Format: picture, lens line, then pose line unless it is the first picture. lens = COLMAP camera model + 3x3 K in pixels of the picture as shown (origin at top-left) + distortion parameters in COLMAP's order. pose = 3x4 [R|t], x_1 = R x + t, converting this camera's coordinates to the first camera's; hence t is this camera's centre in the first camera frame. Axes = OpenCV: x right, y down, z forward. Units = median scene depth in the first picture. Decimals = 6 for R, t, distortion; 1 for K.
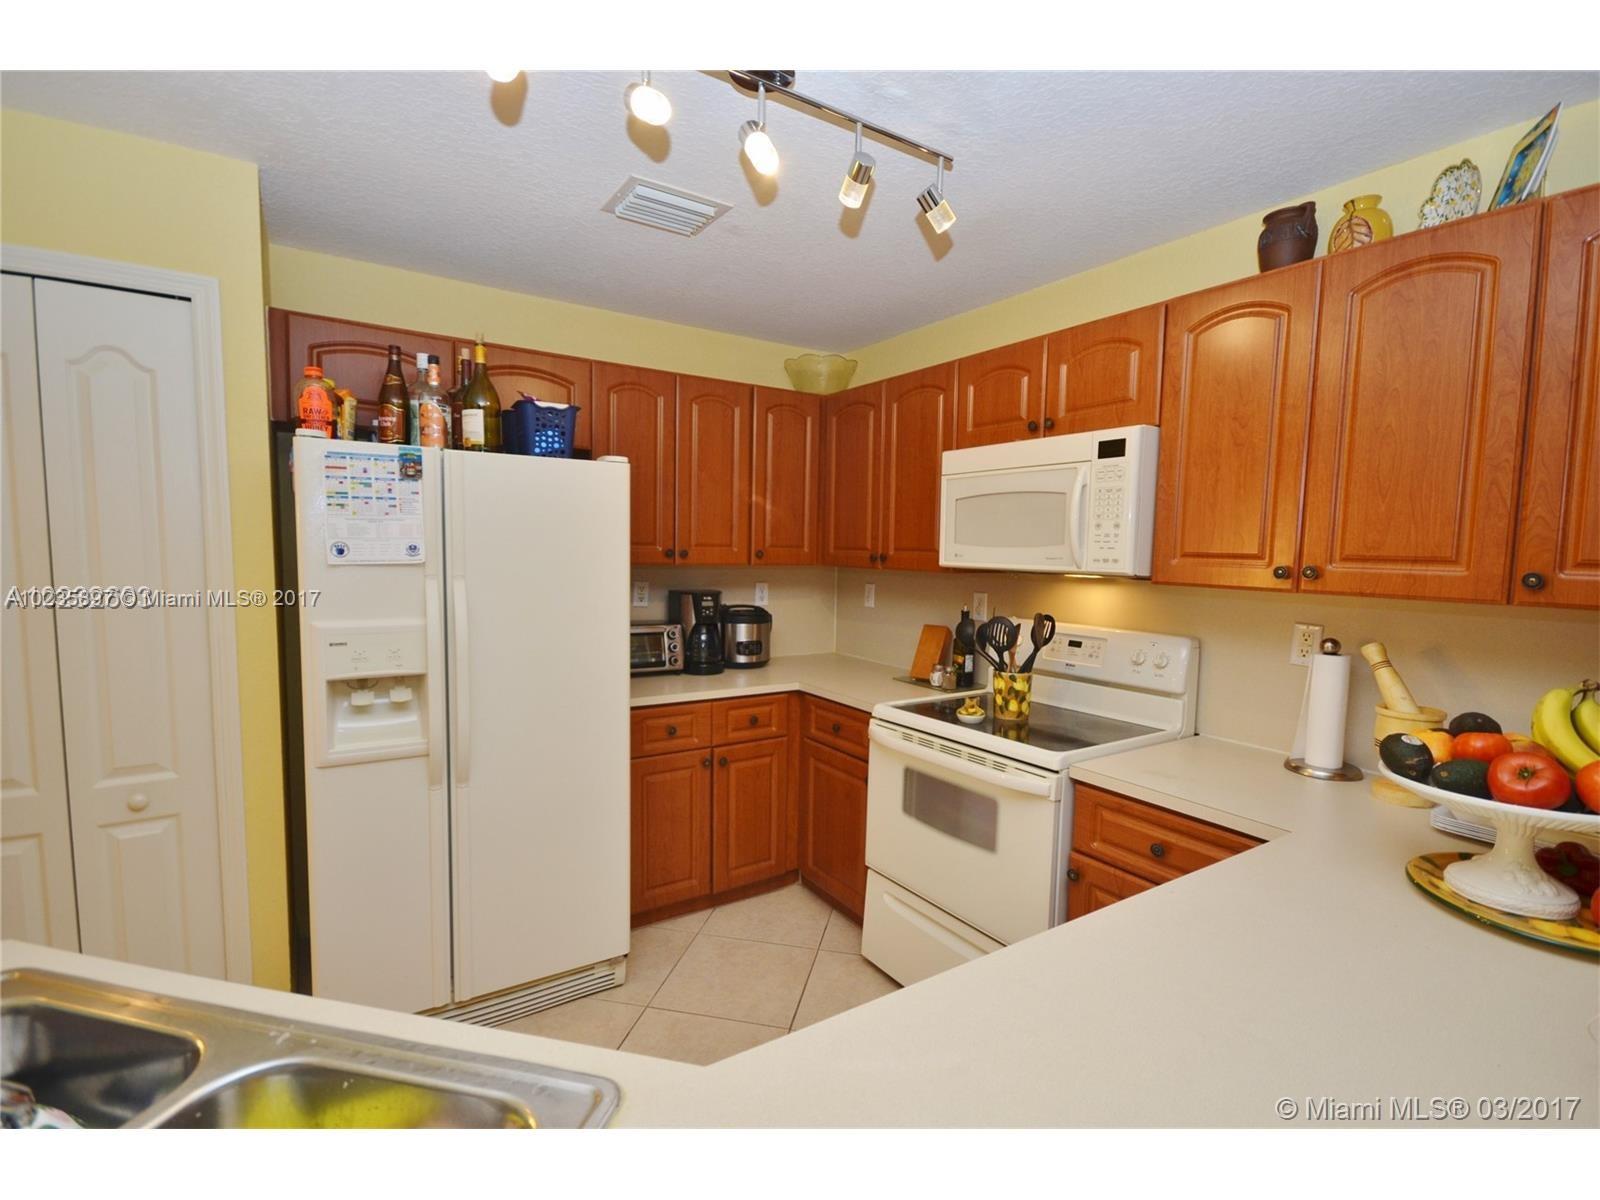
lens RADIAL K [[738.2, 0, 809.2], [0, 738.2, 609.3], [0, 0, 1]] dist [-0.000504, -0.002535]
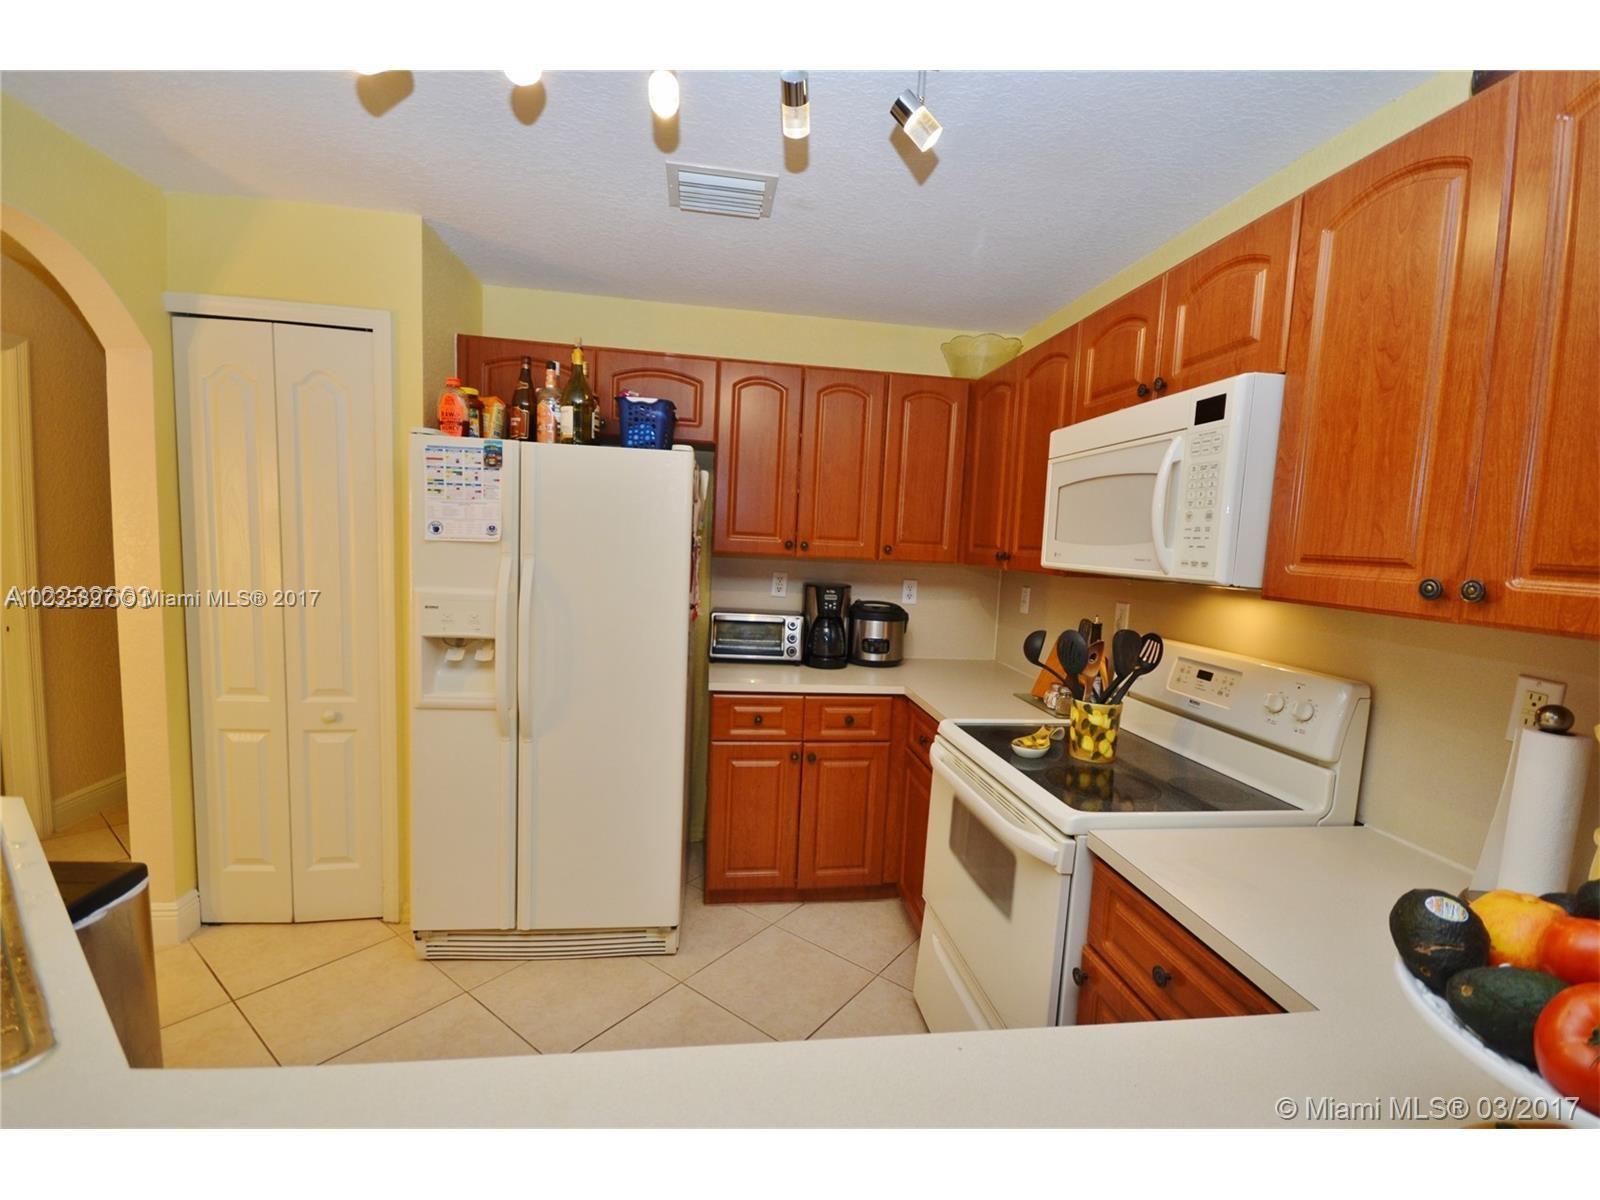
lens RADIAL K [[693.3, 0, 811.7], [0, 693.3, 611.2], [0, 0, 1]] dist [-0.009576, -0.004199]
pose [[0.905608, 0.067622, -0.418691, 0.340535], [-0.066203, 0.997645, 0.017933, -0.006187], [0.418918, 0.011478, 0.907952, 0.214409]]
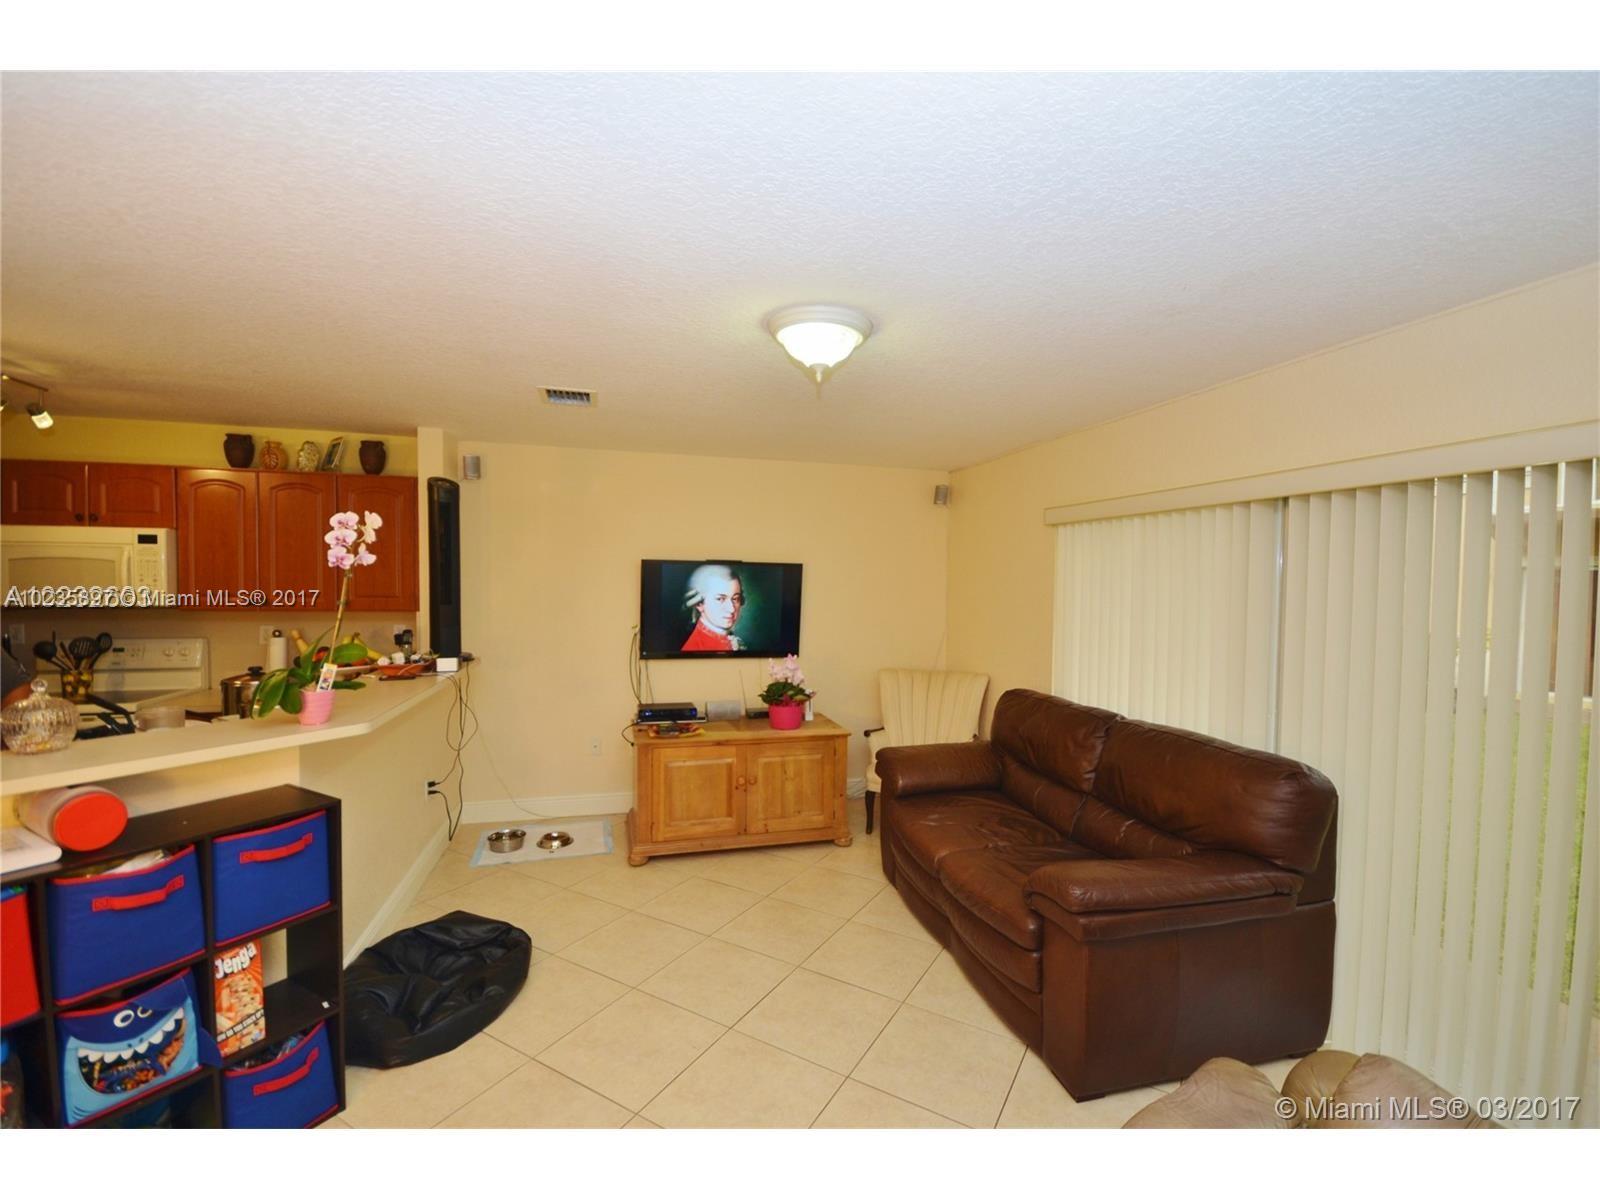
lens RADIAL K [[693.3, 0, 823.2], [0, 693.3, 609.3], [0, 0, 1]] dist [-0.009576, -0.004199]
pose [[0.289407, -0.049385, 0.955931, -0.734339], [0.074331, 0.996812, 0.028993, 0.034384], [-0.954316, 0.062665, 0.292155, -1.088655]]
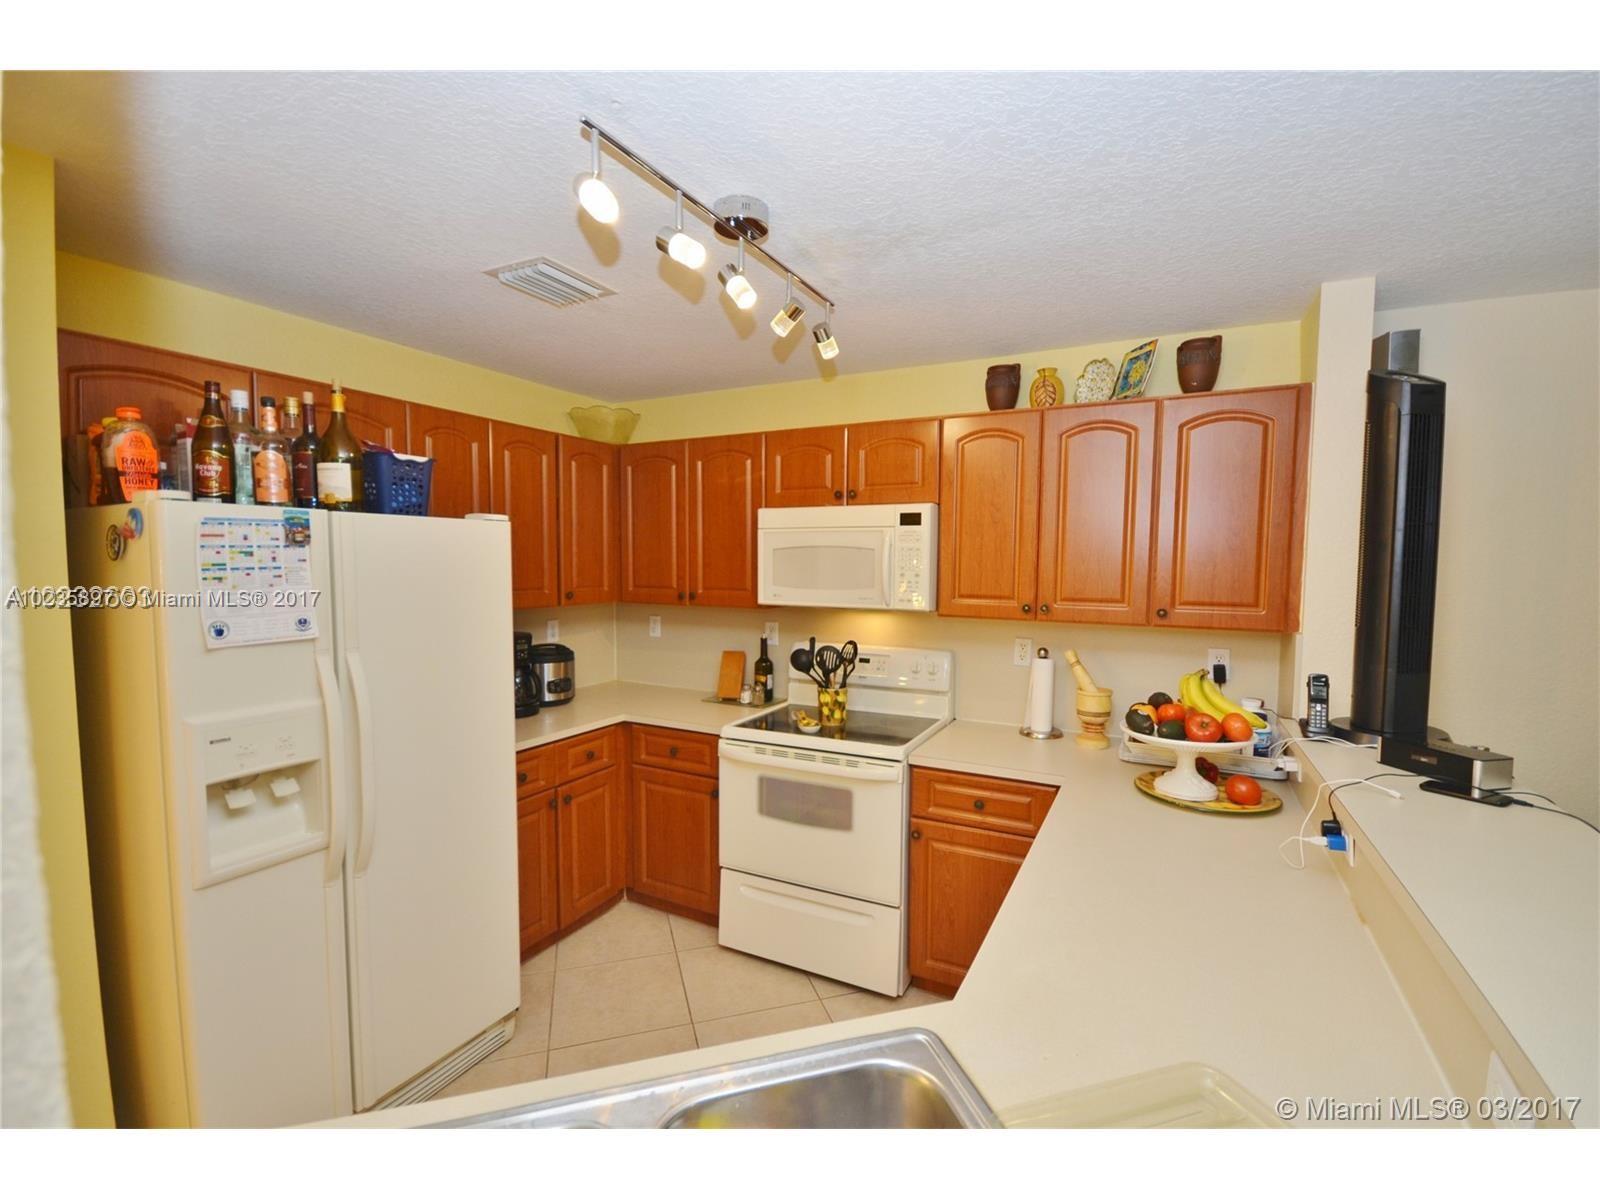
lens RADIAL K [[693.3, 0, 811.0], [0, 693.3, 608.8], [0, 0, 1]] dist [-0.009576, -0.004199]
pose [[0.871828, -0.047203, 0.487533, -0.372296], [0.050575, 0.998701, 0.006253, -0.066927], [-0.487195, 0.019205, 0.873082, -0.028652]]
